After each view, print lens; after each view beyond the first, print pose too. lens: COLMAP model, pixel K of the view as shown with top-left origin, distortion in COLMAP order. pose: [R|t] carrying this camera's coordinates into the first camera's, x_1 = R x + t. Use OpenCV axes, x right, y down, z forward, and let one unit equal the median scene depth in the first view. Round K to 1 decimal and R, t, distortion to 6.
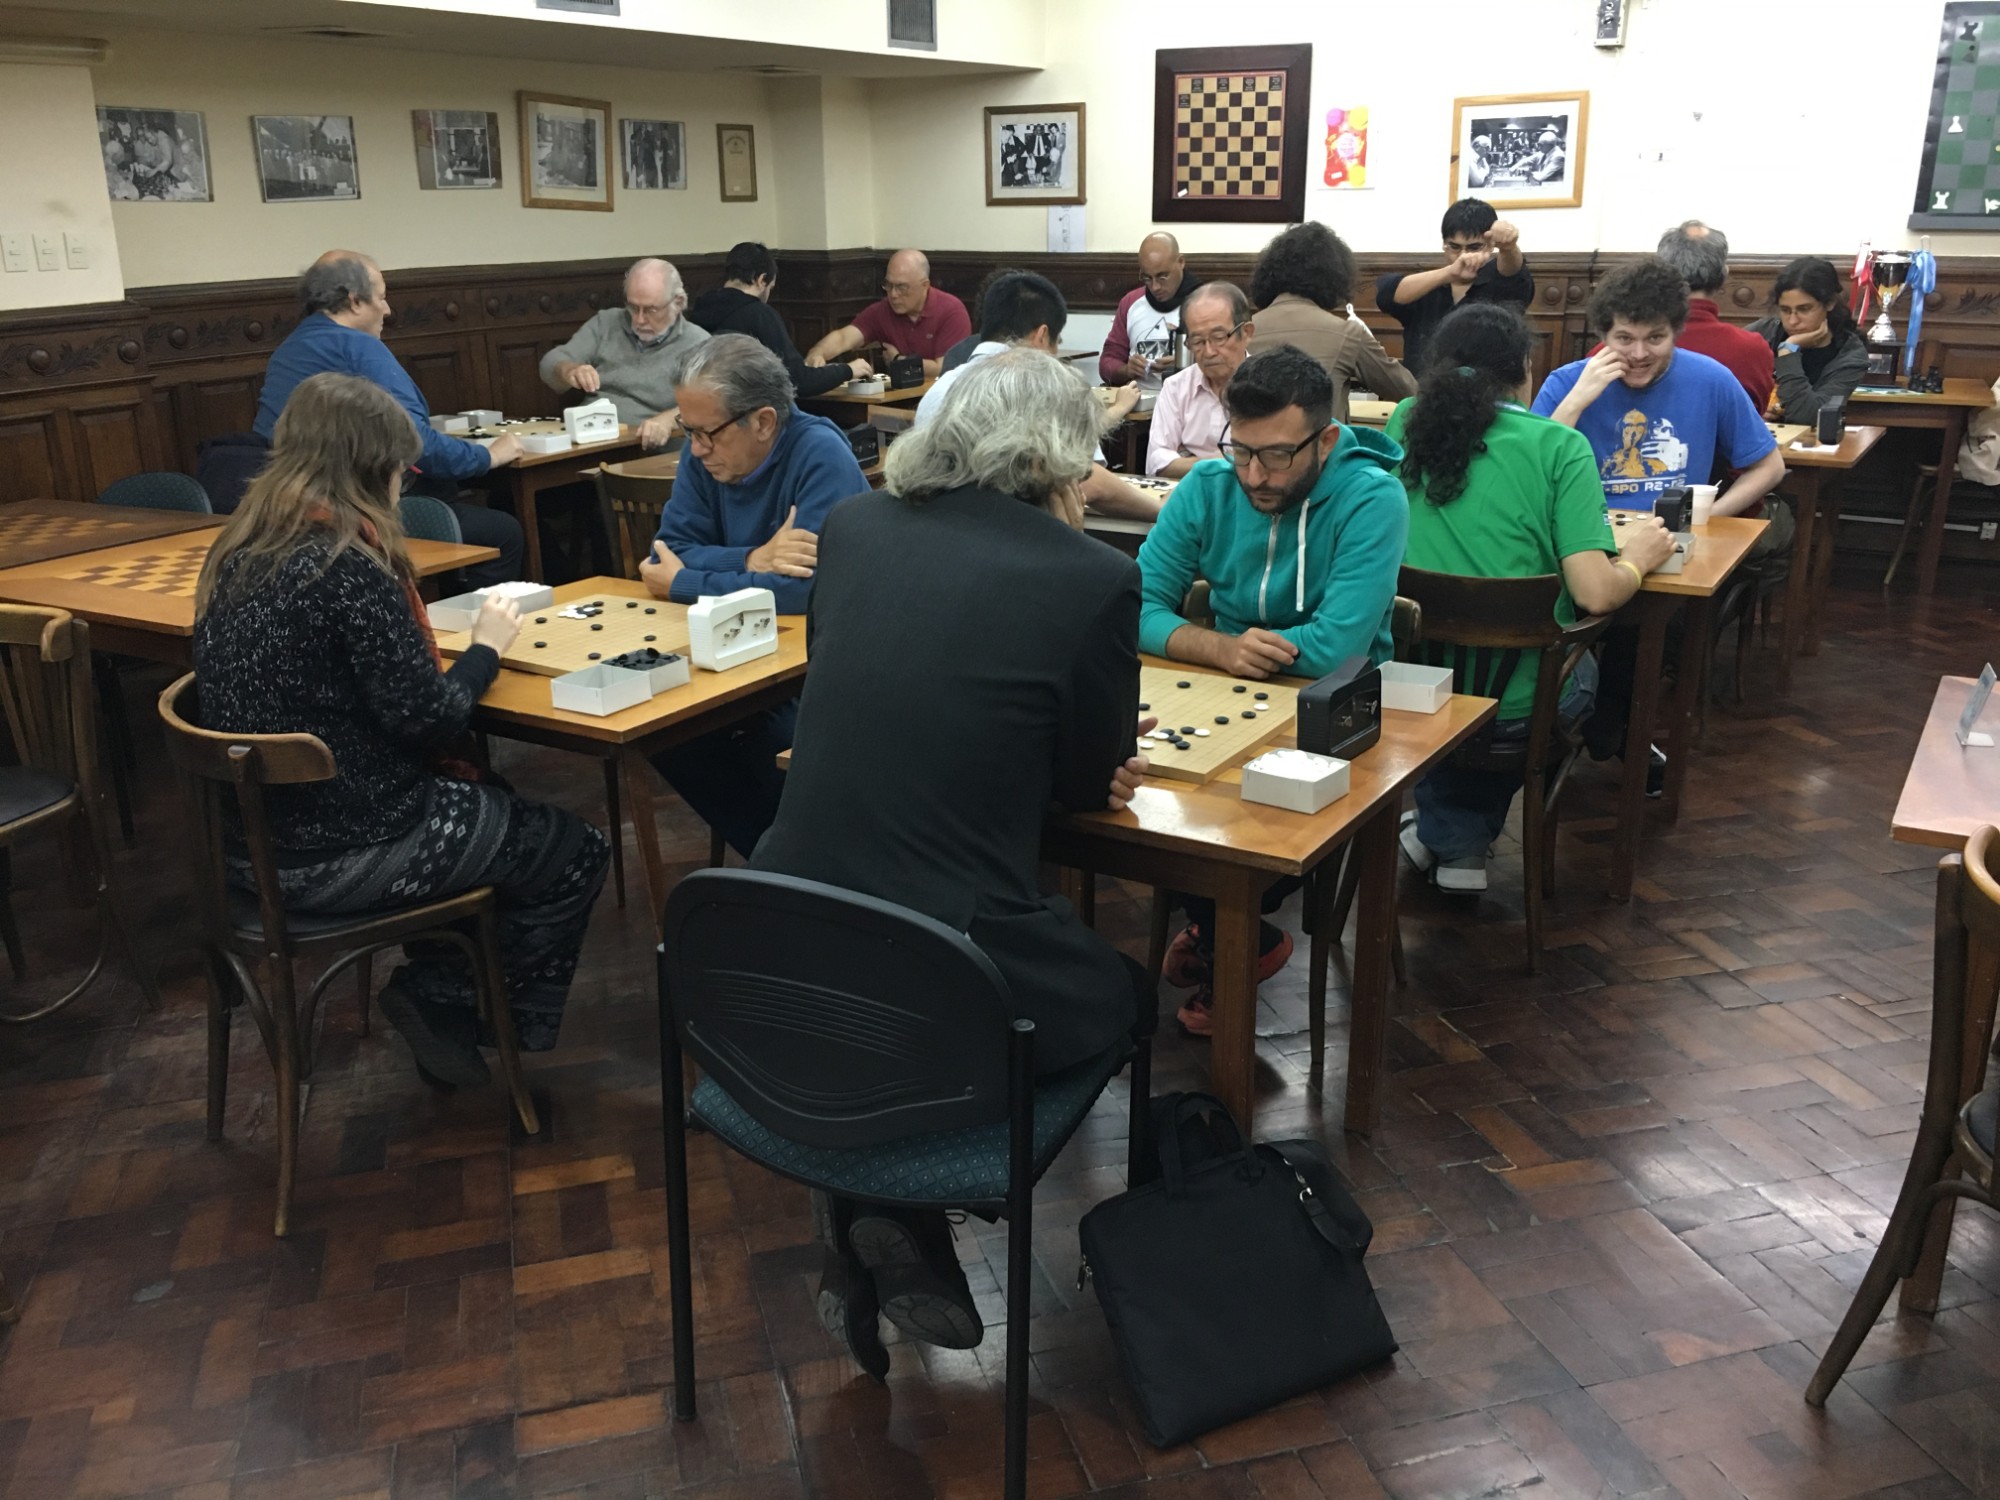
lens RADIAL K [[1721.9, 0, 1016.2], [0, 1721.9, 741.5], [0, 0, 1]] dist [0.085006, -0.112441]
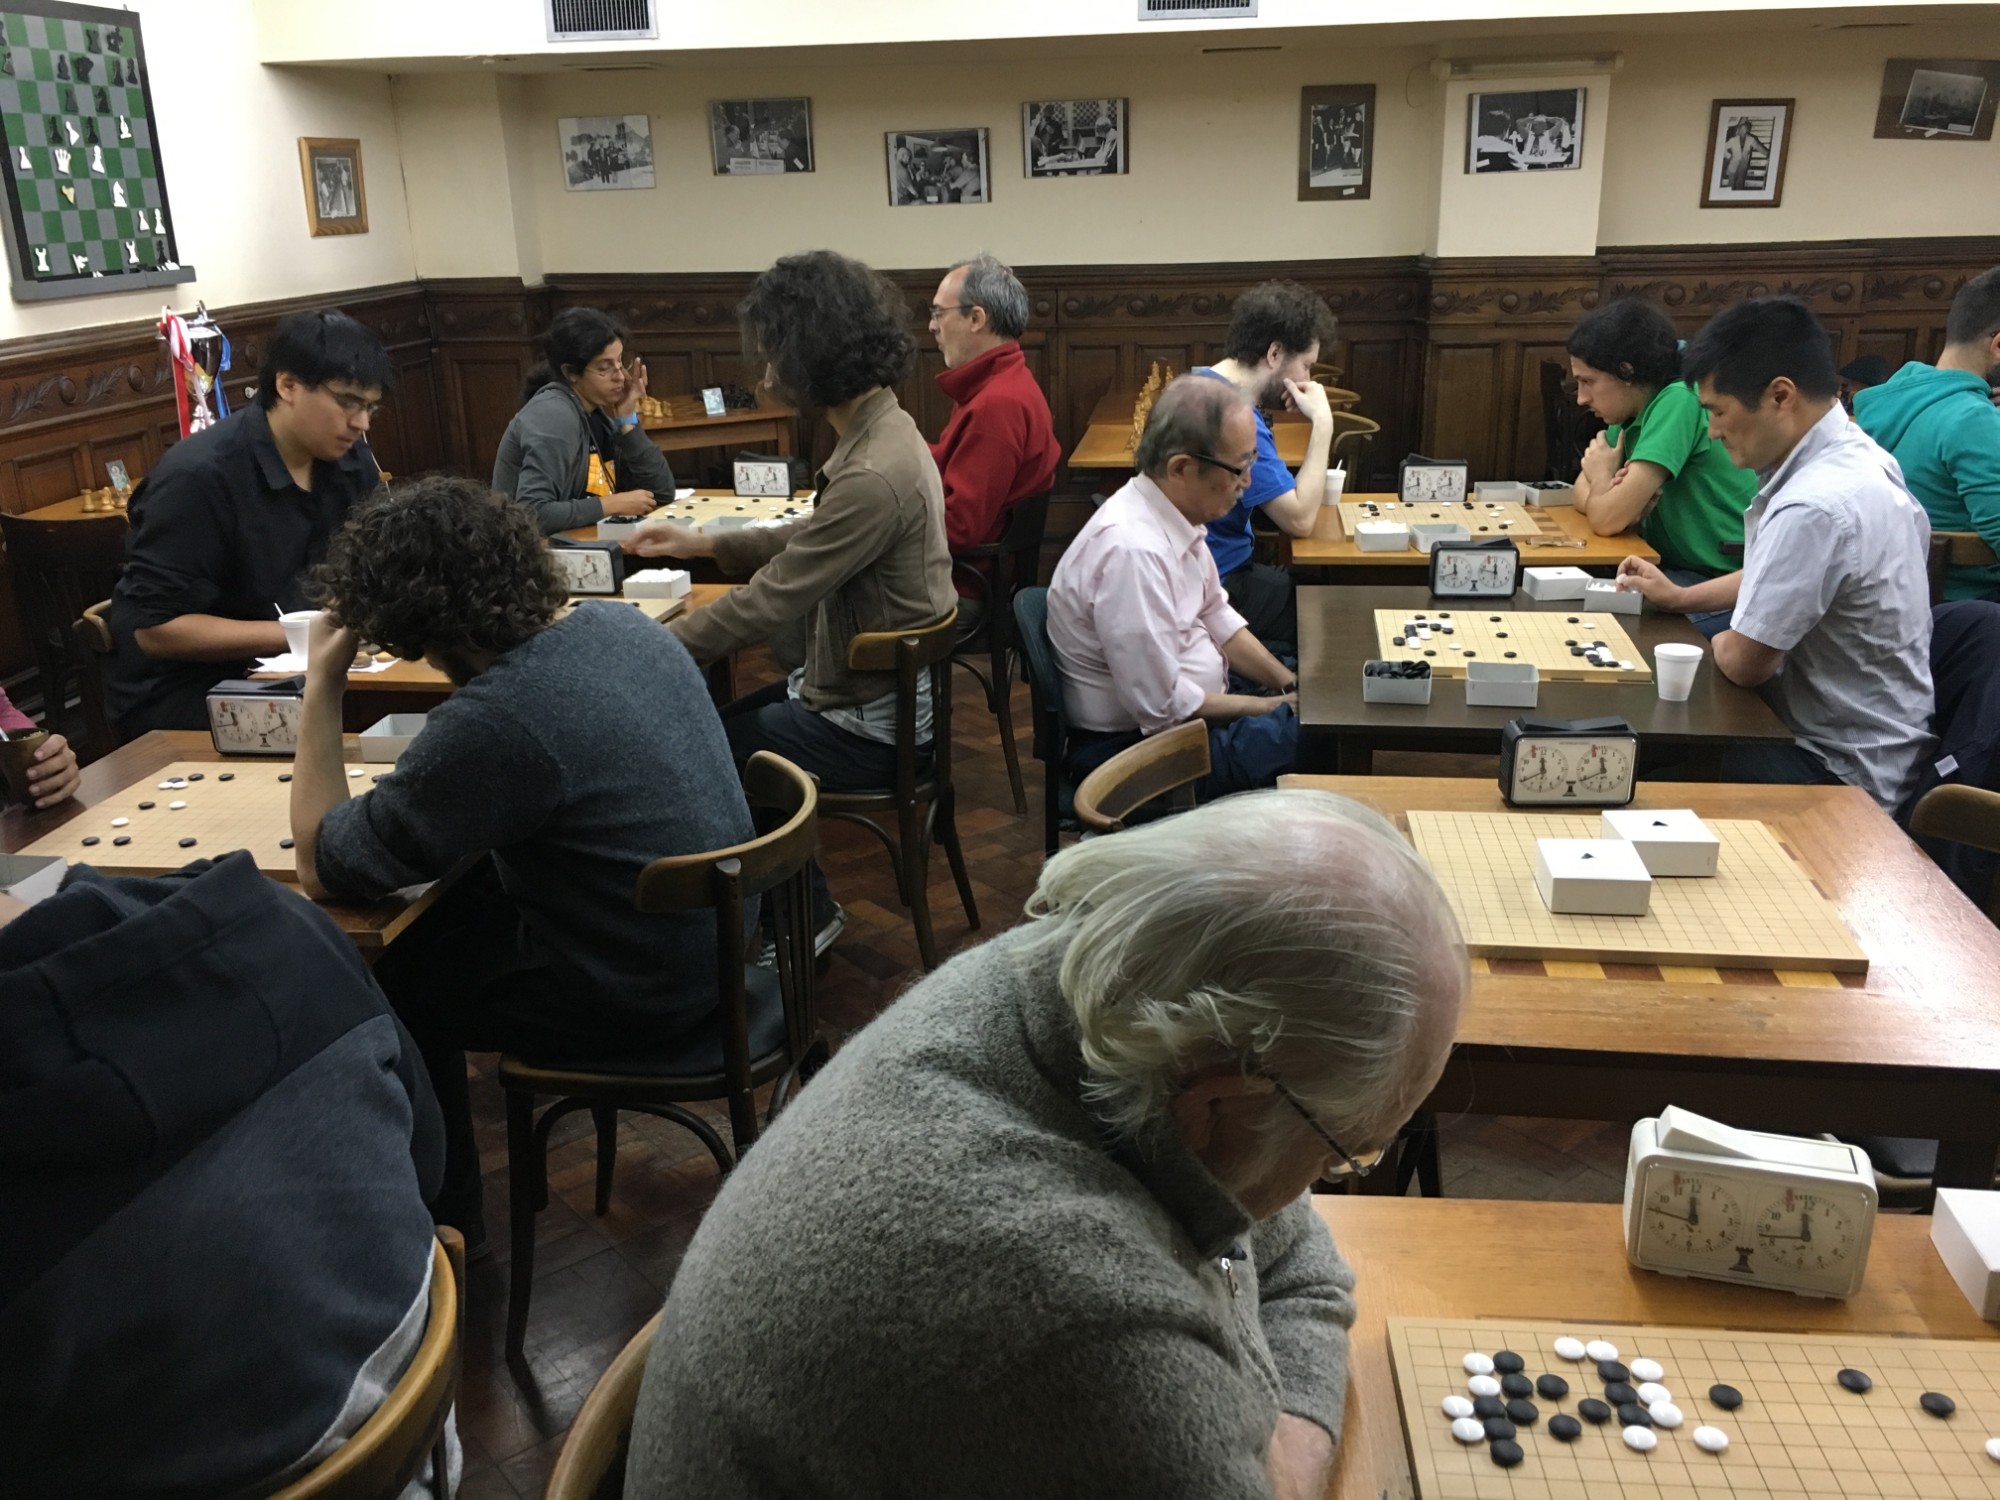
lens RADIAL K [[1721.9, 0, 991.1], [0, 1721.9, 742.3], [0, 0, 1]] dist [0.085006, -0.112441]
pose [[-0.376853, -0.274145, 0.884775, -0.302231], [0.309107, 0.863222, 0.399125, -0.276859], [-0.873175, 0.423901, -0.240568, 0.830534]]
